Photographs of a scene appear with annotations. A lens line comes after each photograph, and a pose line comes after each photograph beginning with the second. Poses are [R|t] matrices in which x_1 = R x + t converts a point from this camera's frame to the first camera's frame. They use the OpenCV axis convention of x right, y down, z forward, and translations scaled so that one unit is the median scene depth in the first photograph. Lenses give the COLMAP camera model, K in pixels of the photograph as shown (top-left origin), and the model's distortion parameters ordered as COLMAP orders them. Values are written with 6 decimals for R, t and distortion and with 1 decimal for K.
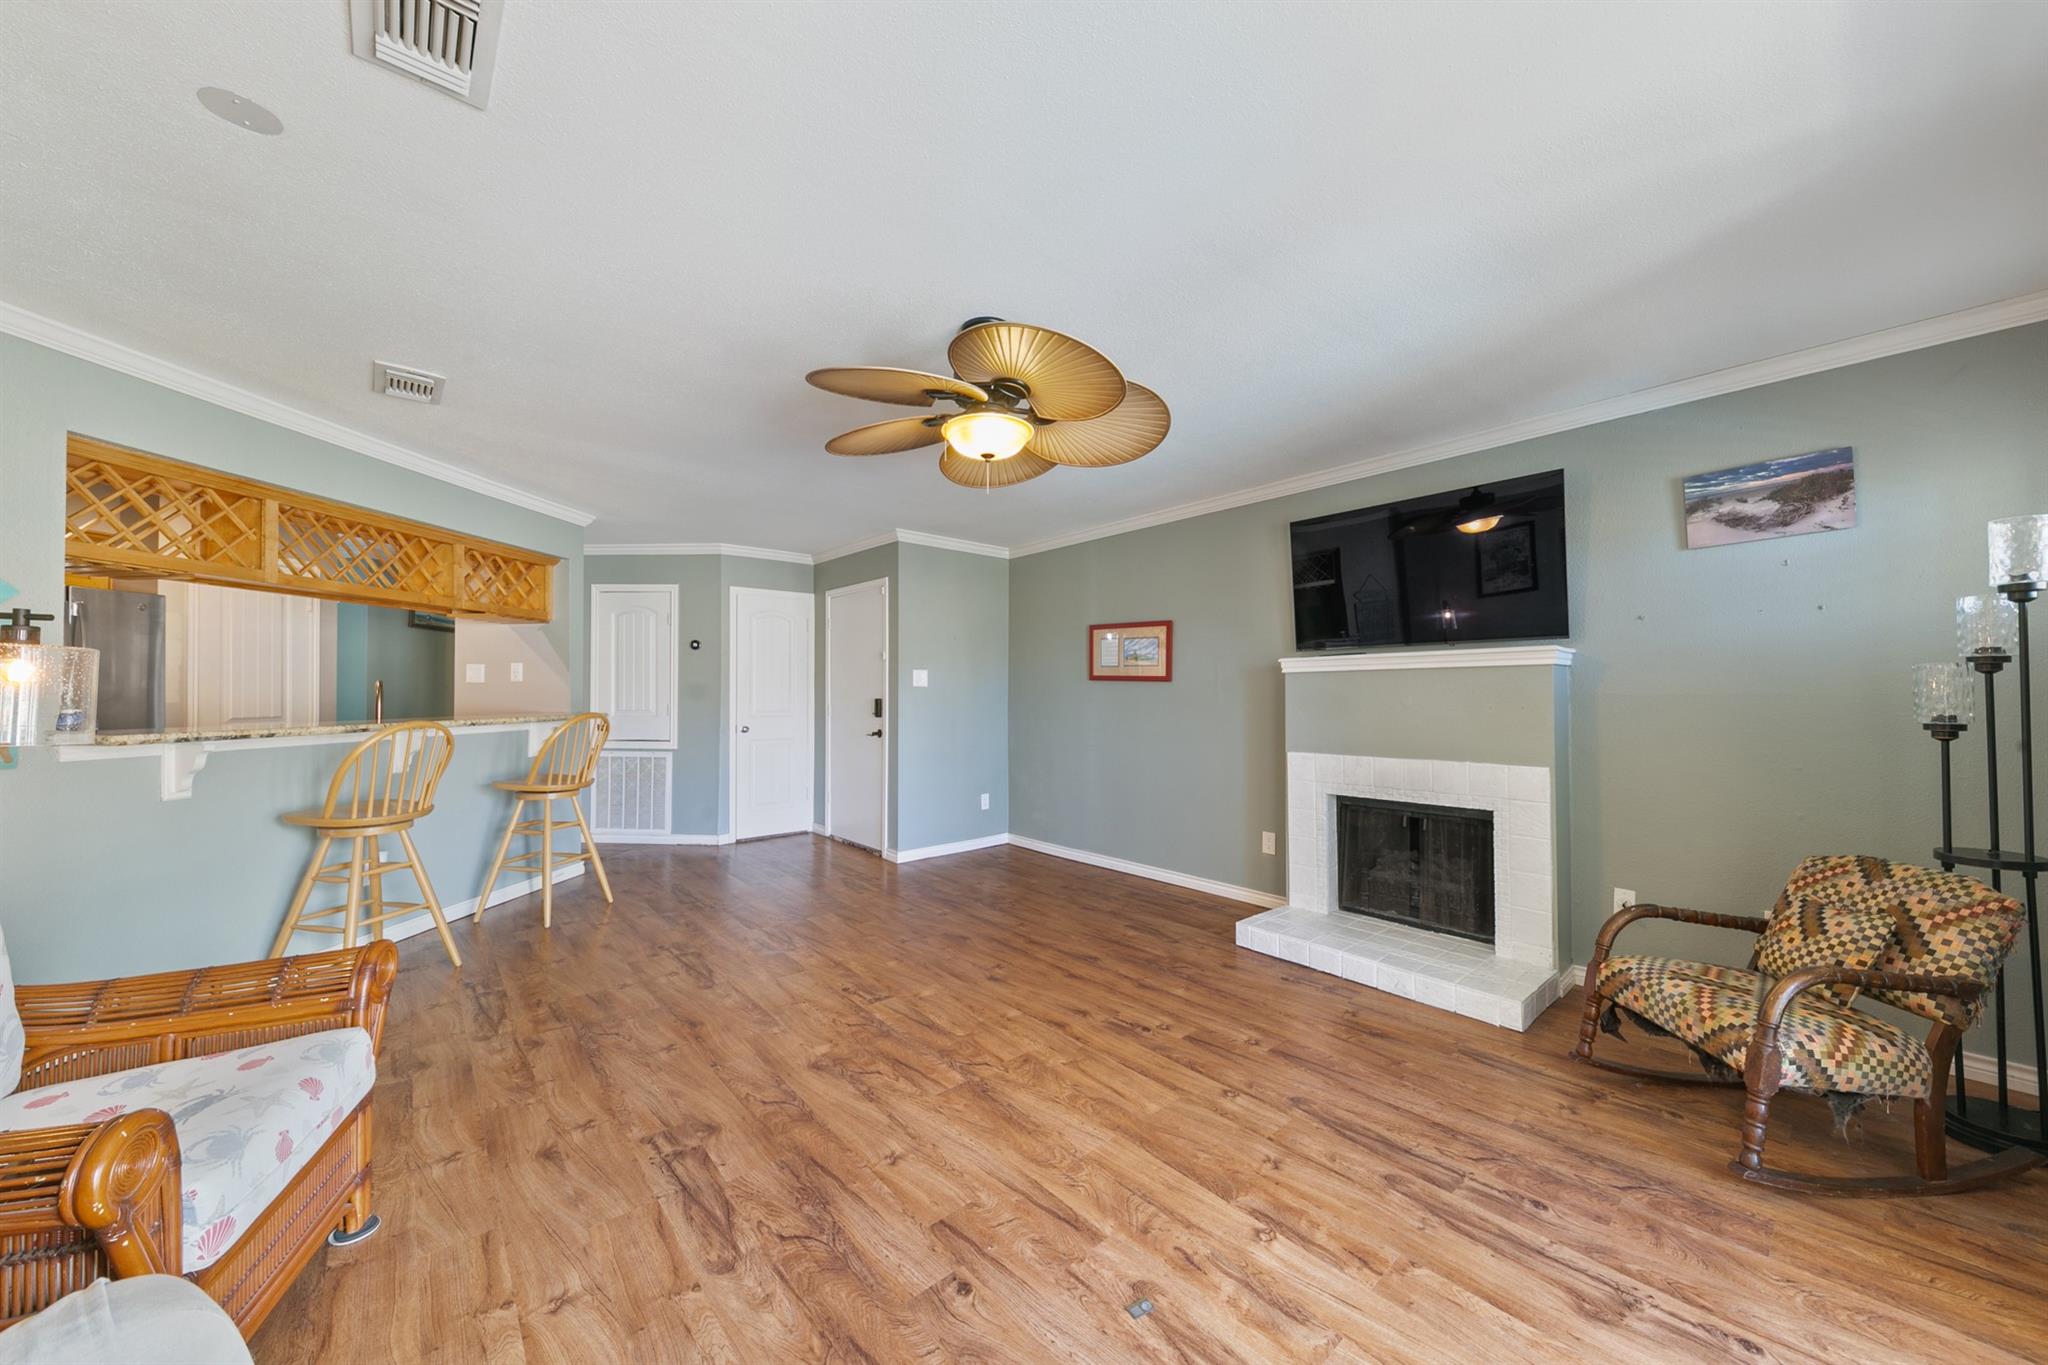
lens RADIAL K [[694.8, 0, 1040.3], [0, 694.8, 686.4], [0, 0, 1]] dist [0.009994, -0.004666]
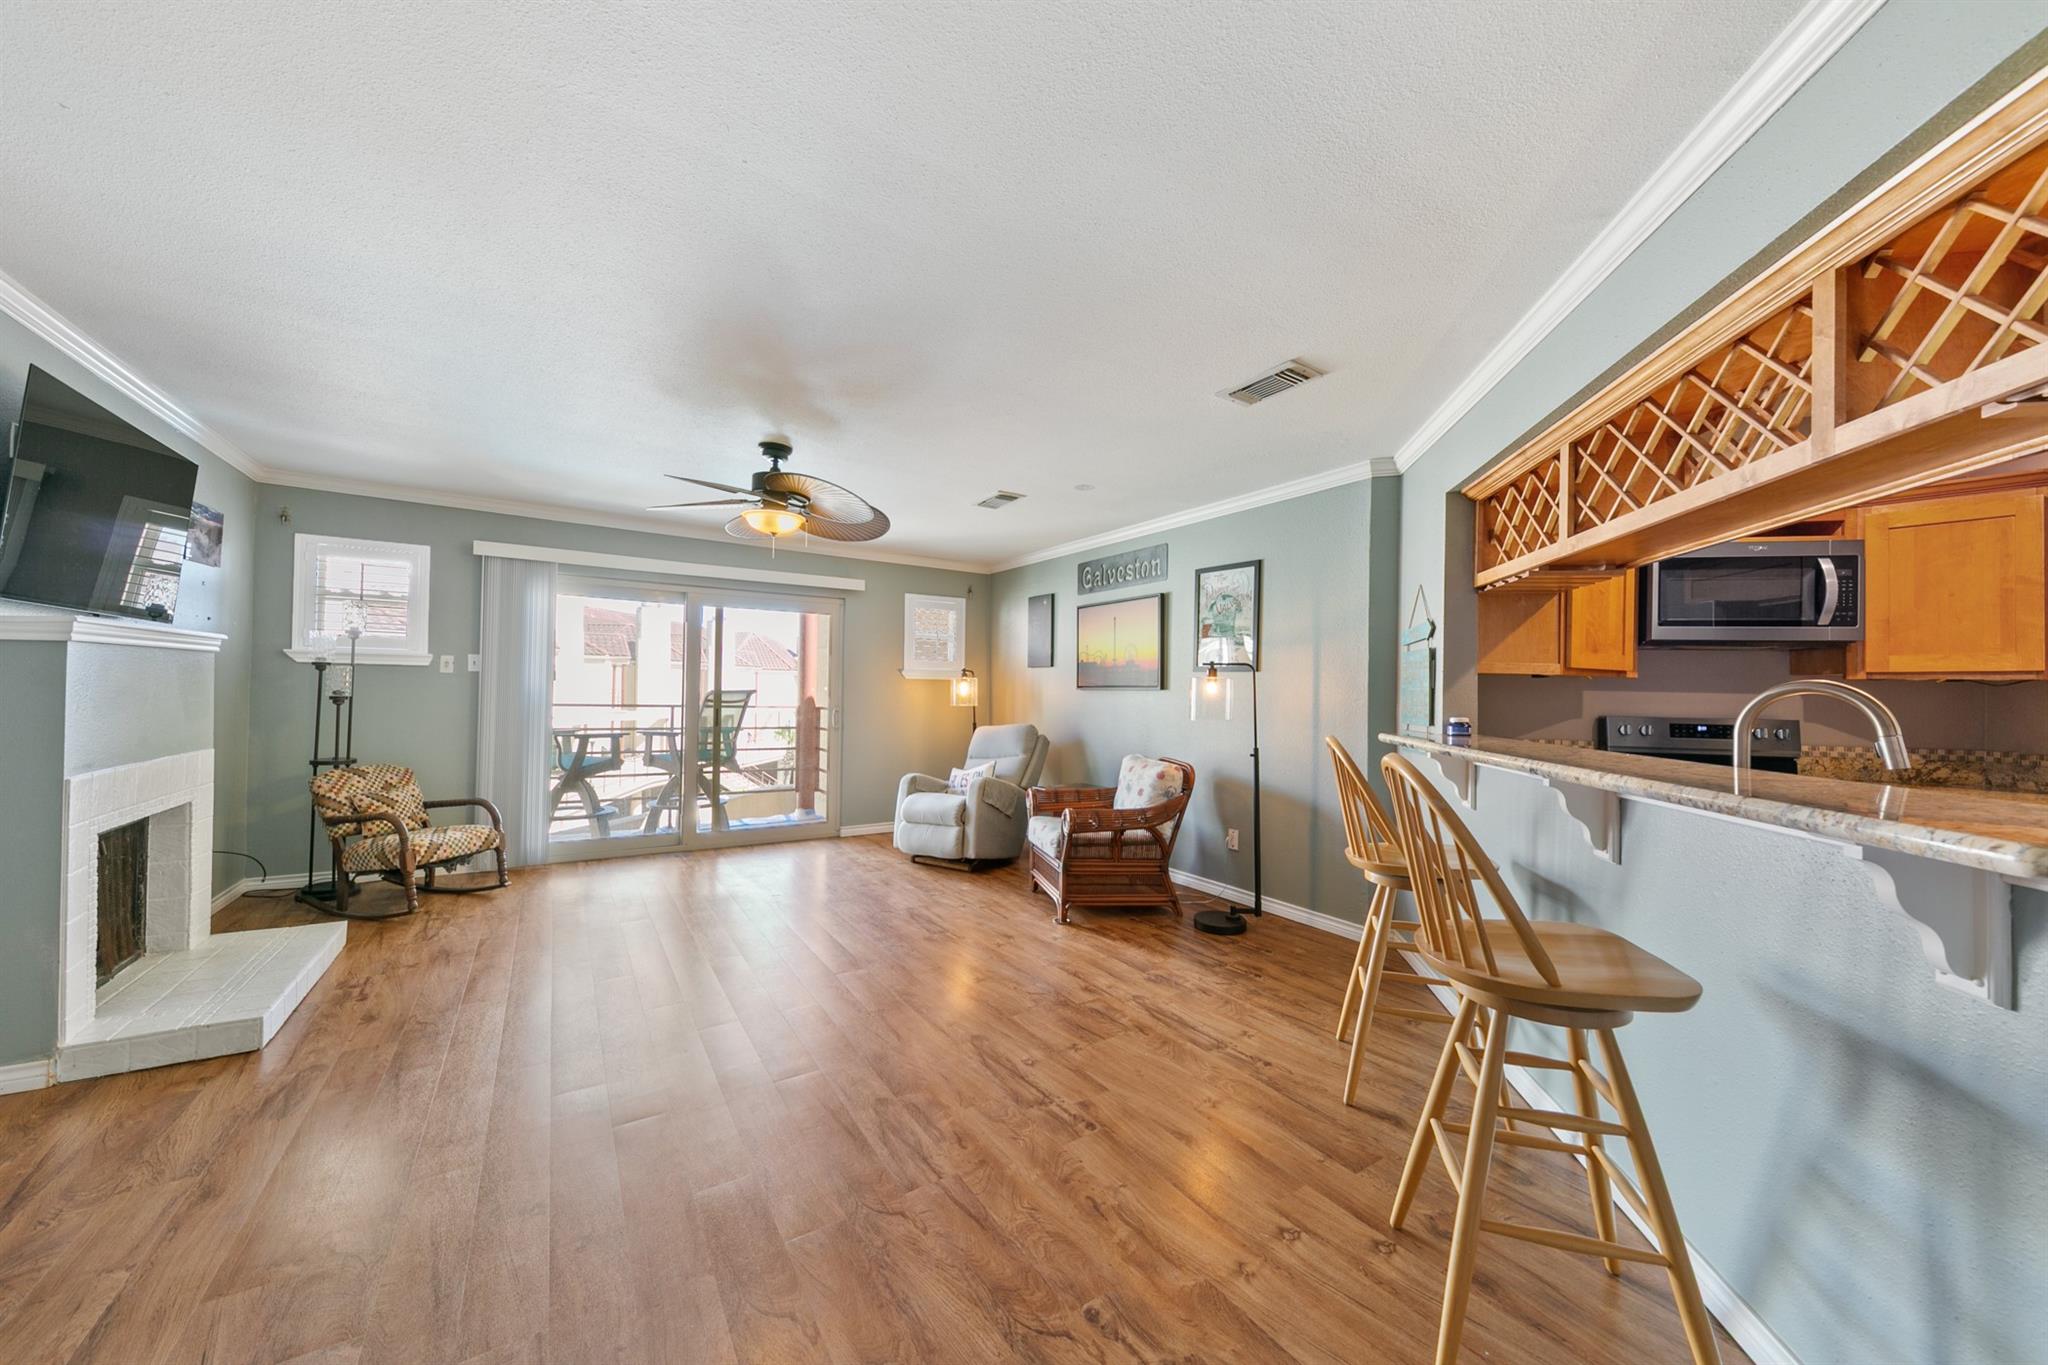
lens RADIAL K [[694.8, 0, 1040.3], [0, 694.8, 686.4], [0, 0, 1]] dist [0.009994, -0.004666]
pose [[-0.992520, -0.013321, 0.121352, -0.624367], [-0.015371, 0.999754, -0.015969, 0.008388], [-0.121109, -0.017714, -0.992481, 1.763781]]
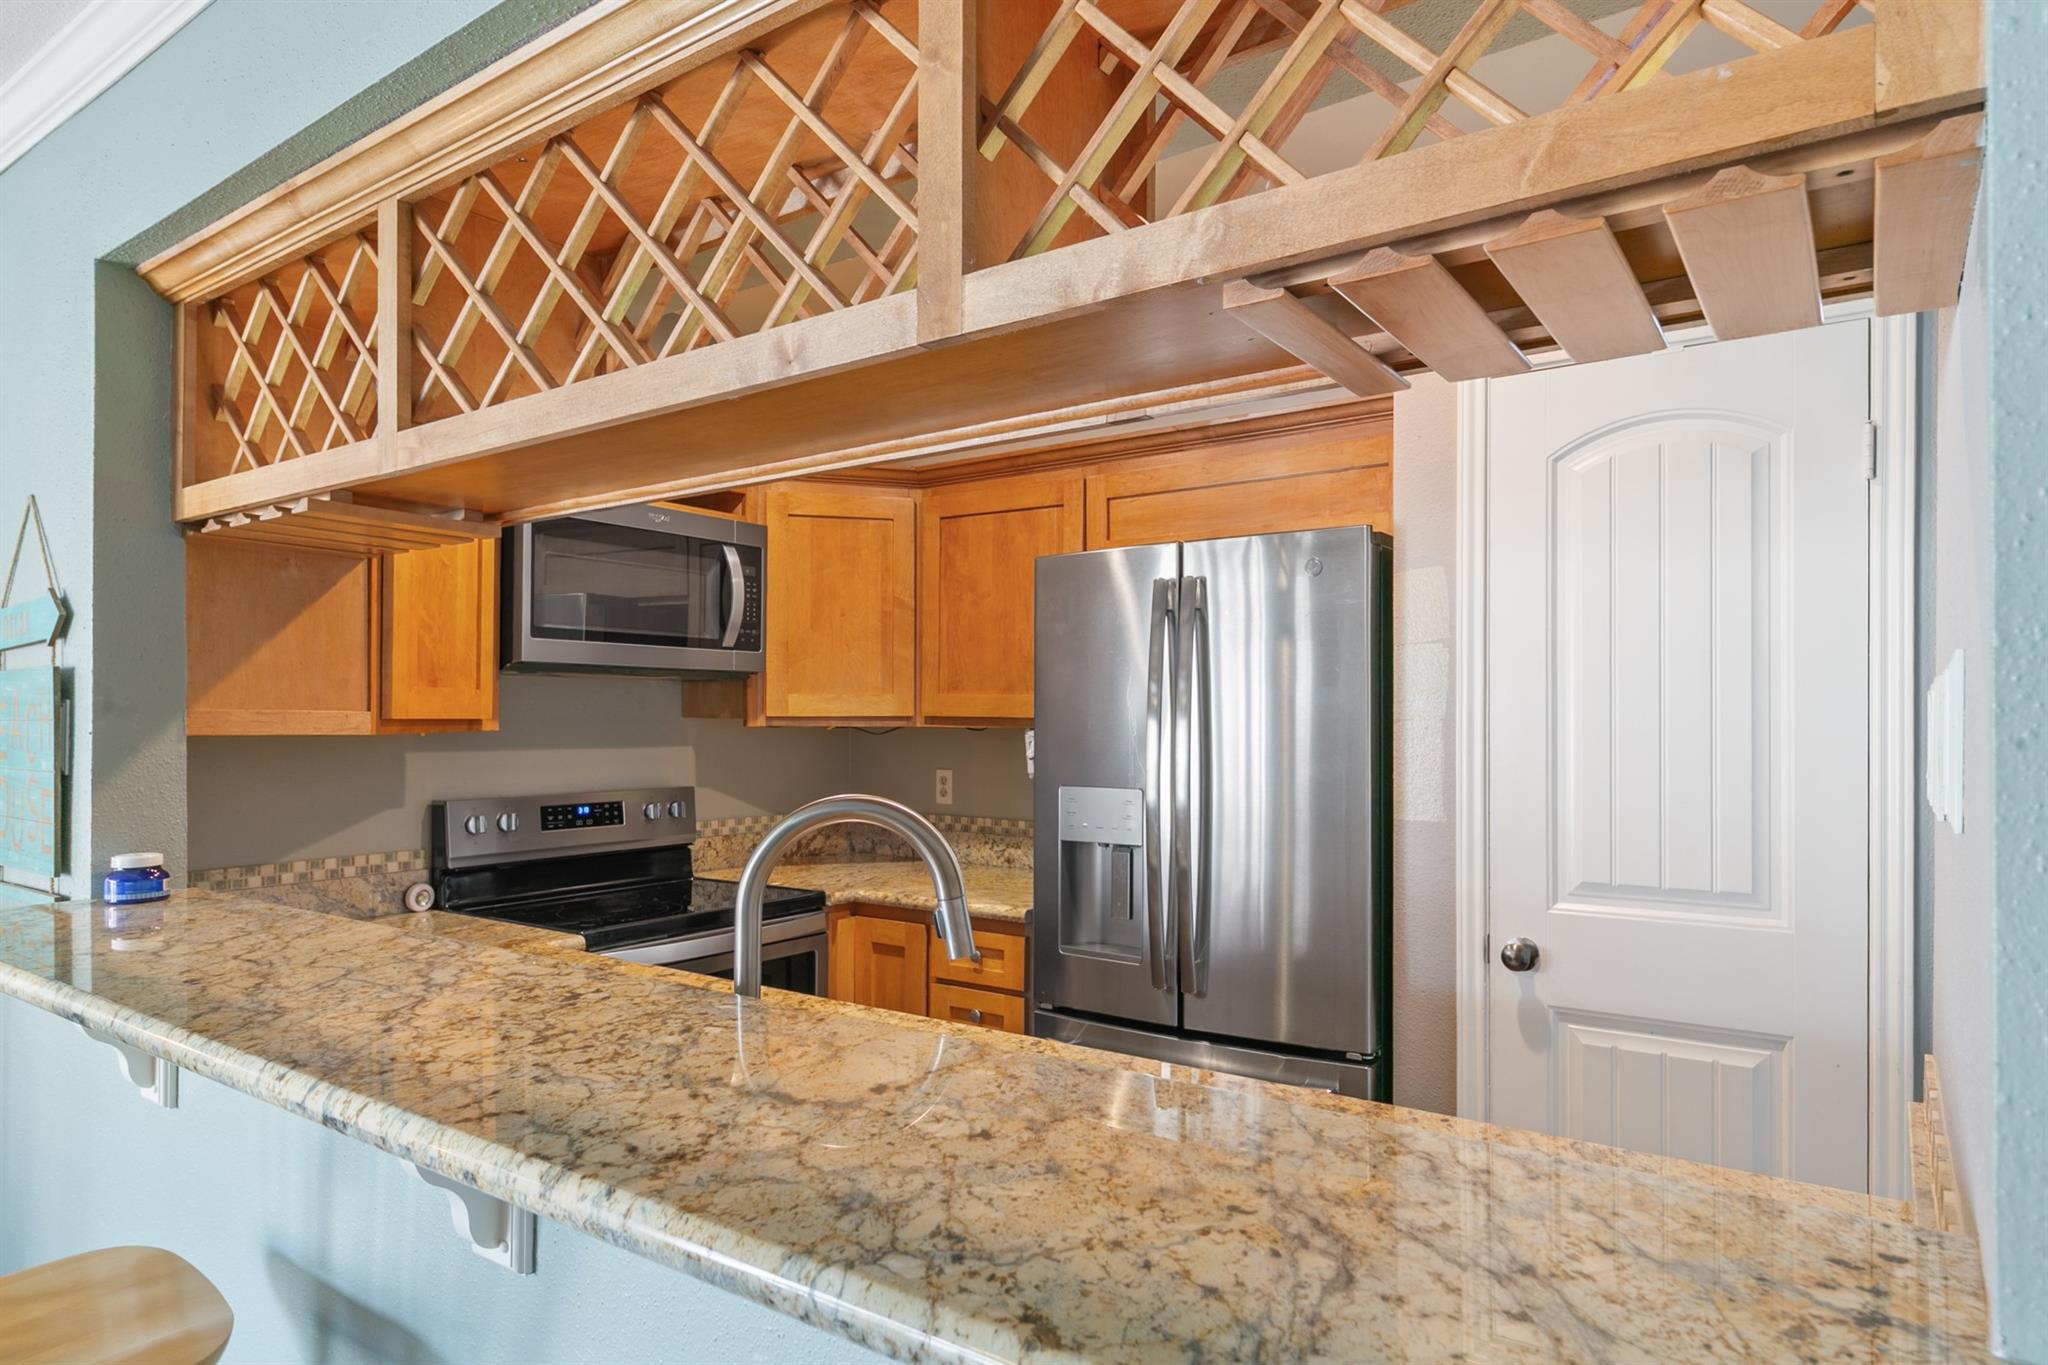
lens RADIAL K [[1192.5, 0, 1010.2], [0, 1192.5, 702.2], [0, 0, 1]] dist [0.003766, 0.000745]
pose [[-0.518644, -0.006027, -0.854969, -0.771964], [0.008278, 0.999893, -0.012071, -0.039742], [0.854950, -0.013338, -0.518539, 1.480614]]
